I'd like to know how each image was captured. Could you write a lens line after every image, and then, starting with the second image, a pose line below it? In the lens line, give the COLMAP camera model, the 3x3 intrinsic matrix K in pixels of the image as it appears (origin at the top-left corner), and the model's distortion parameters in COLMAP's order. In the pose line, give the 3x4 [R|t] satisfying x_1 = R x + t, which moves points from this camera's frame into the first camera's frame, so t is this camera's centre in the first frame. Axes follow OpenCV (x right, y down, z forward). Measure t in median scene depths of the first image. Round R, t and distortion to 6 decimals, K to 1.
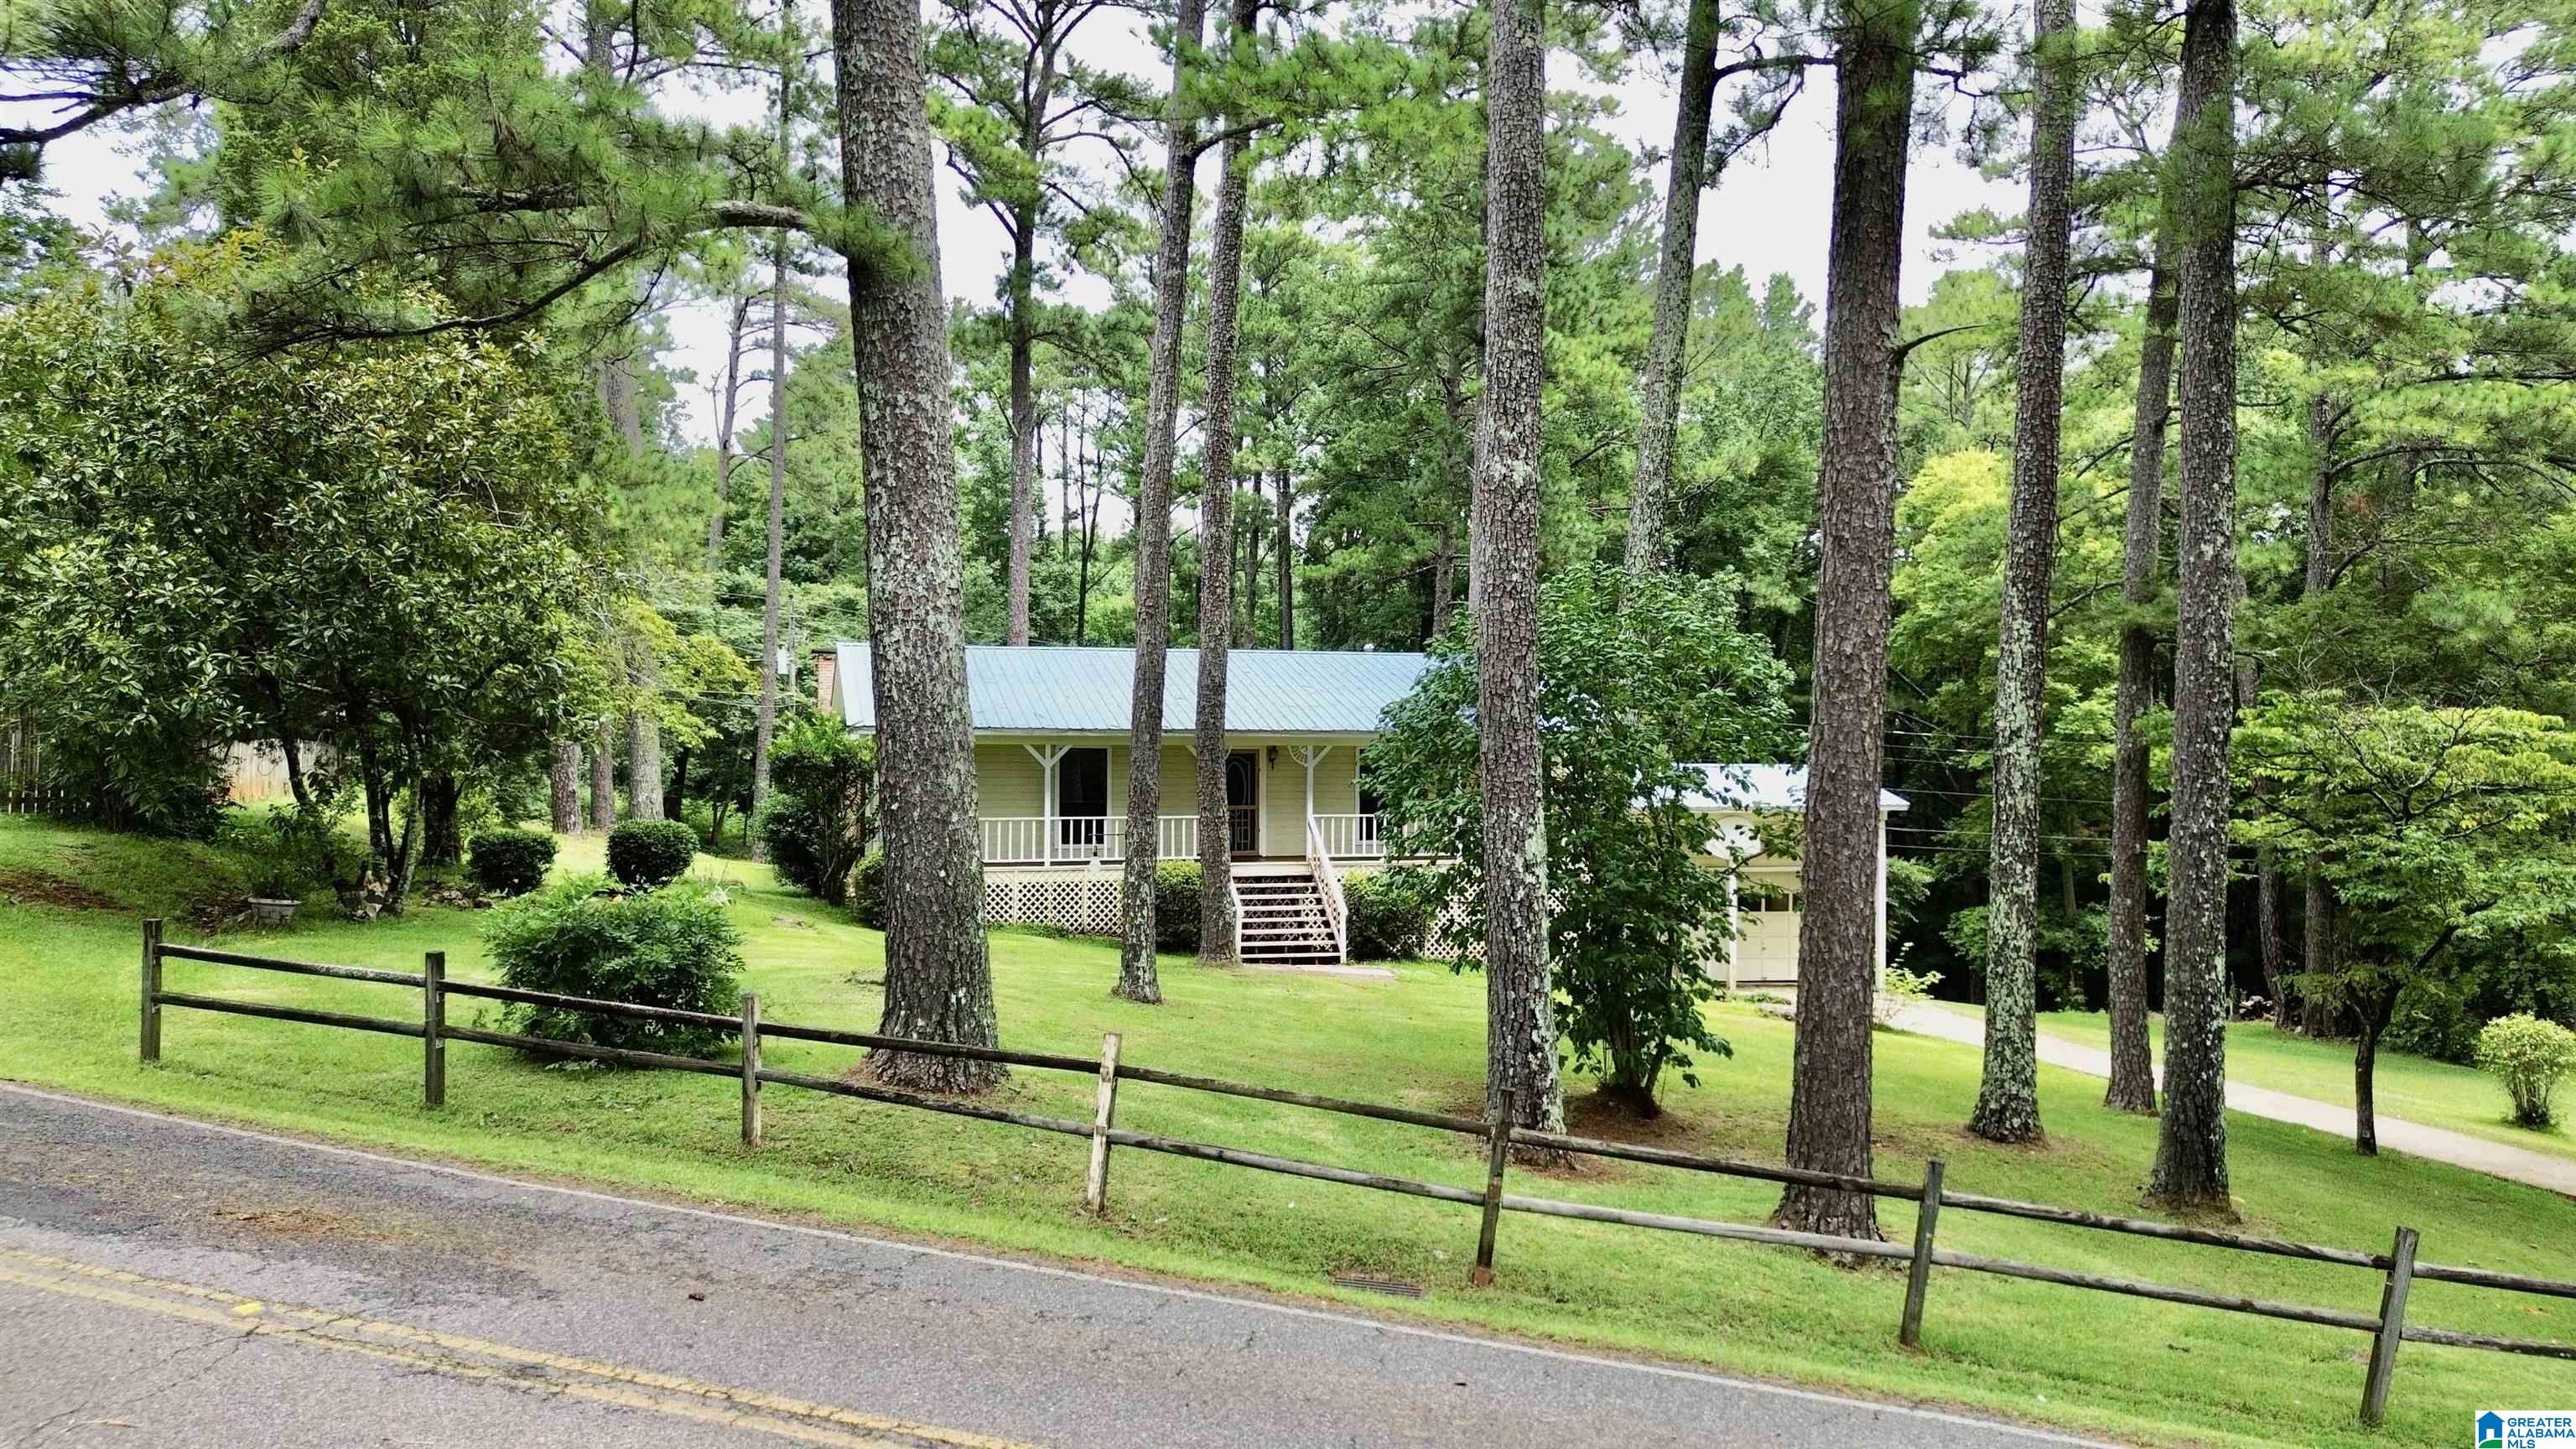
lens RADIAL K [[1839.8, 0, 1299.4], [0, 1839.8, 726.9], [0, 0, 1]] dist [0.057153, -0.046913]
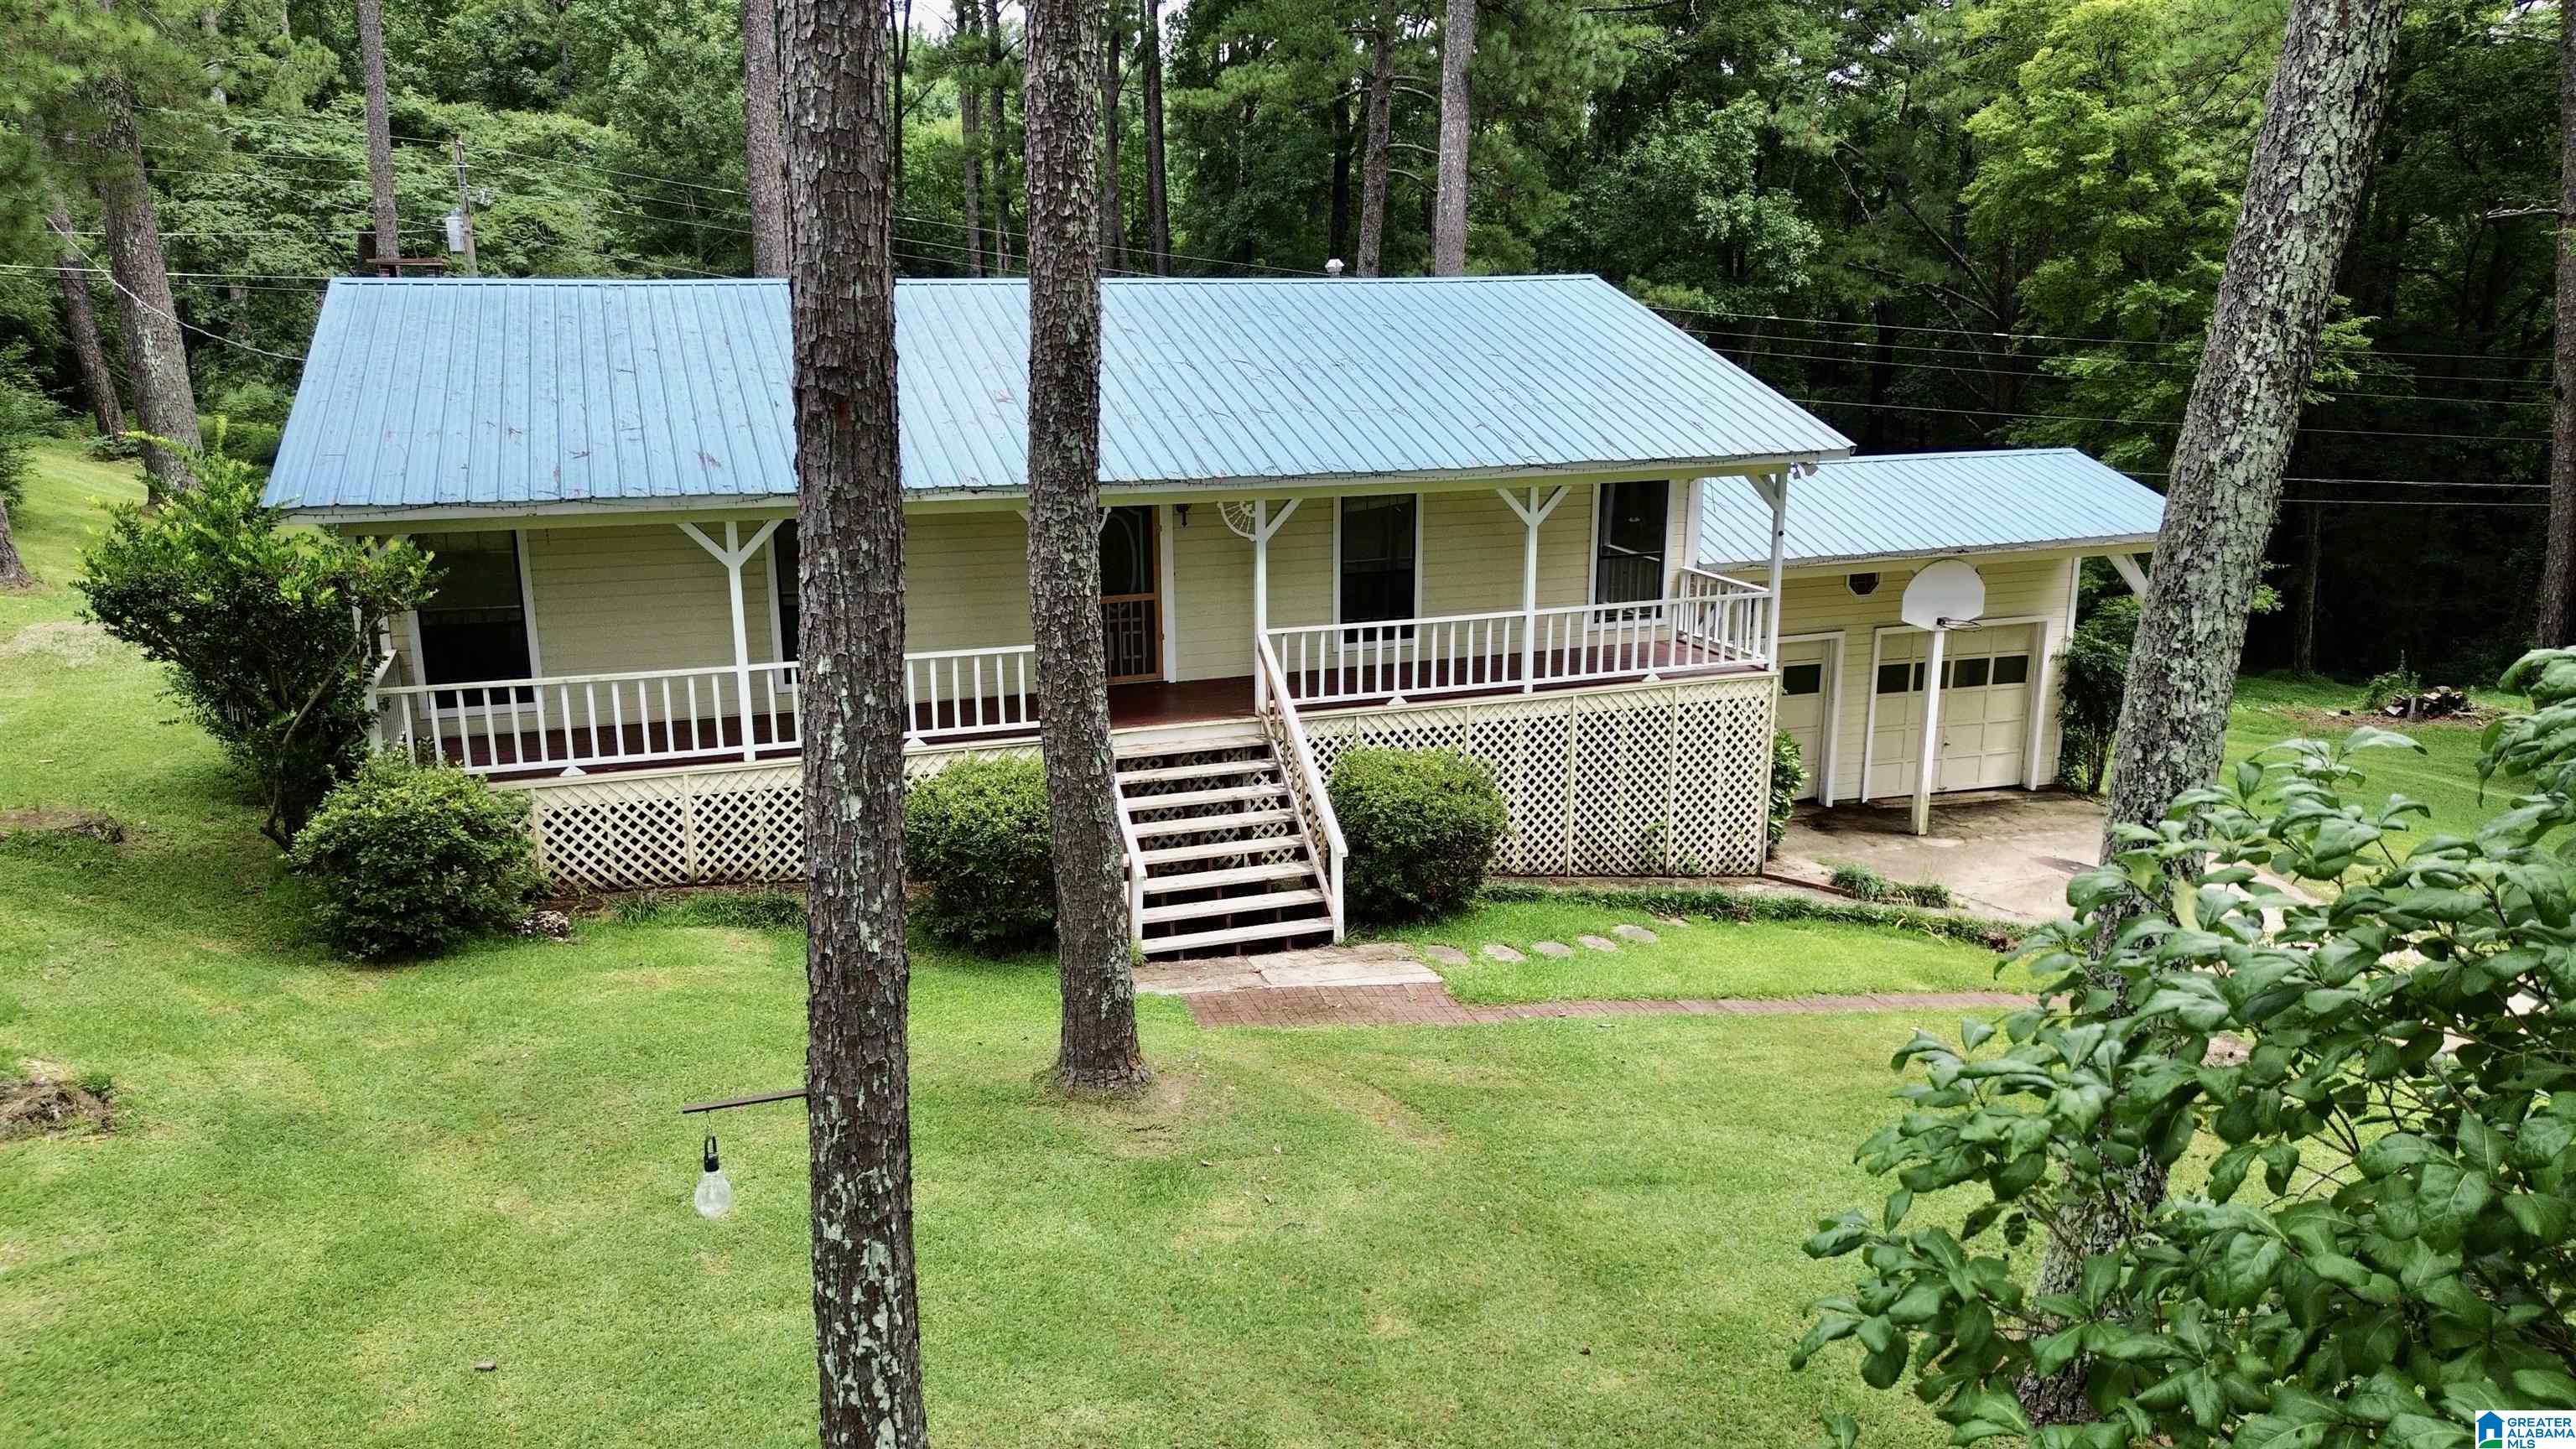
lens RADIAL K [[1839.8, 0, 1304.7], [0, 1839.8, 734.0], [0, 0, 1]] dist [0.057153, -0.046913]
pose [[0.997133, -0.023906, 0.071794, -0.019574], [0.005022, 0.967601, 0.252435, -0.054369], [-0.075503, -0.251351, 0.964947, 0.460100]]
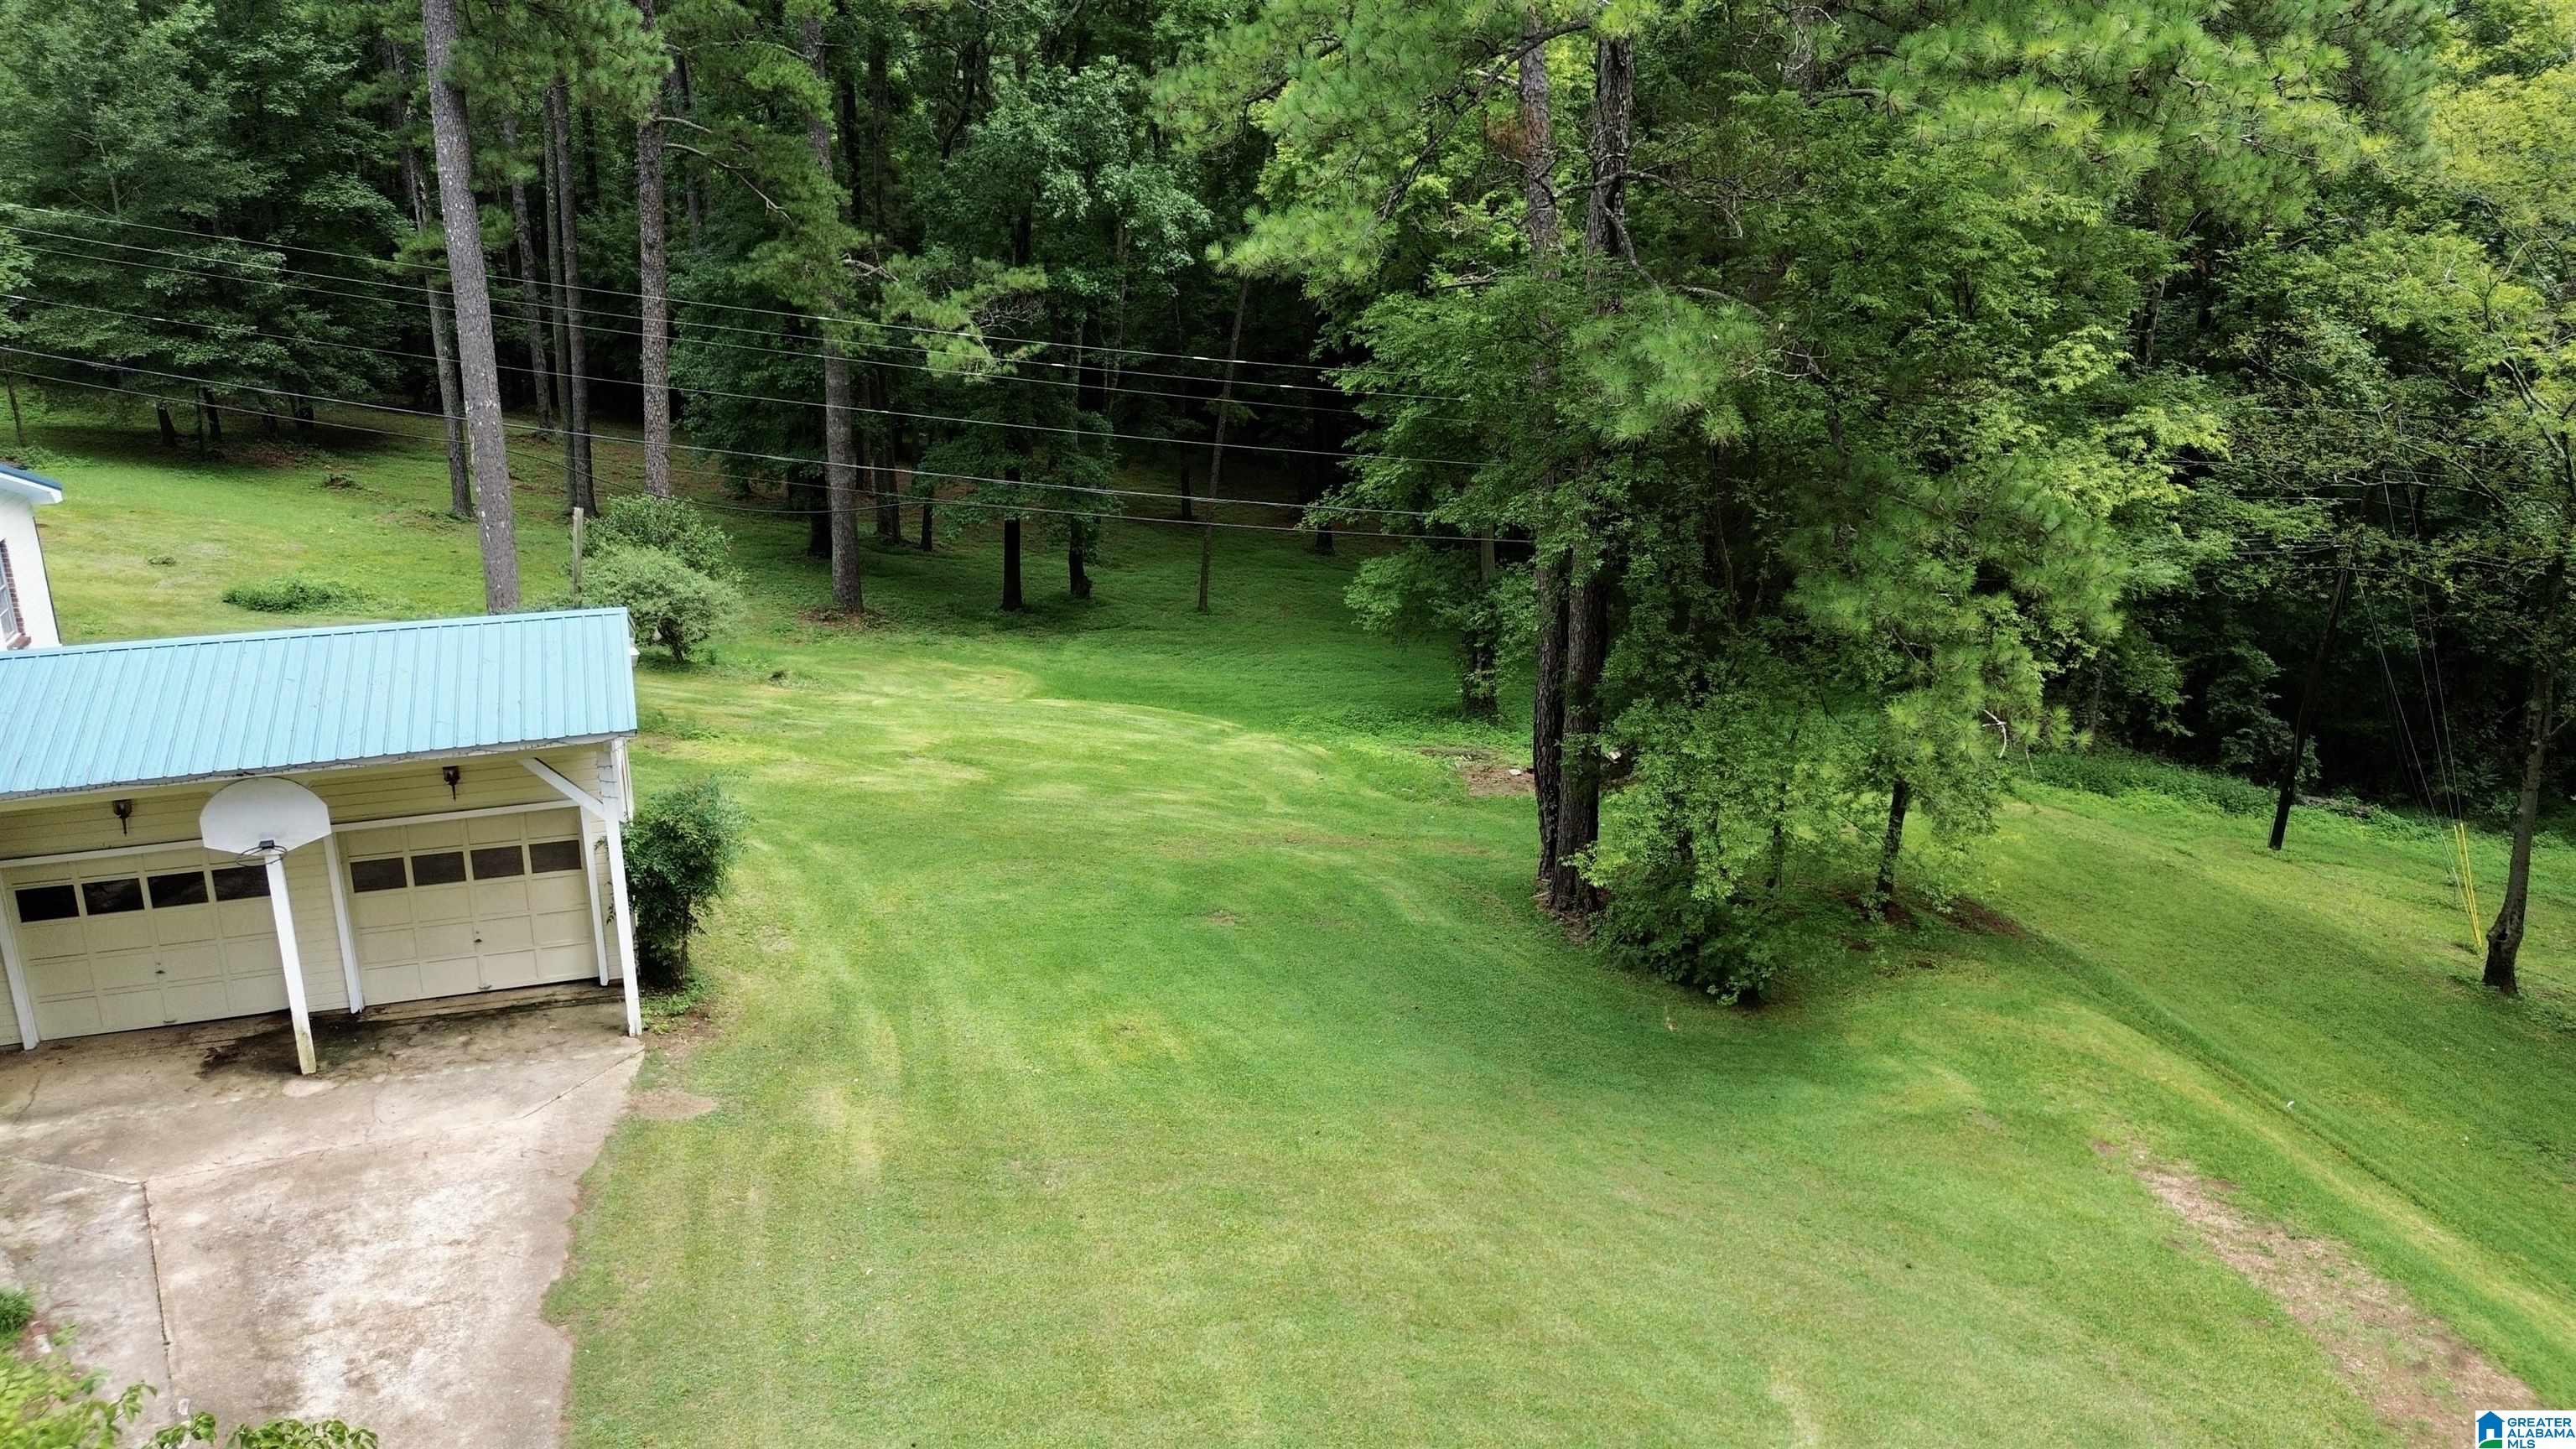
lens RADIAL K [[1839.8, 0, 1307.7], [0, 1839.8, 723.8], [0, 0, 1]] dist [0.057153, -0.046913]
pose [[0.997251, -0.020423, 0.071227, 0.538170], [-0.003135, 0.948778, 0.315929, -0.146671], [-0.074031, -0.315284, 0.946105, 0.525704]]
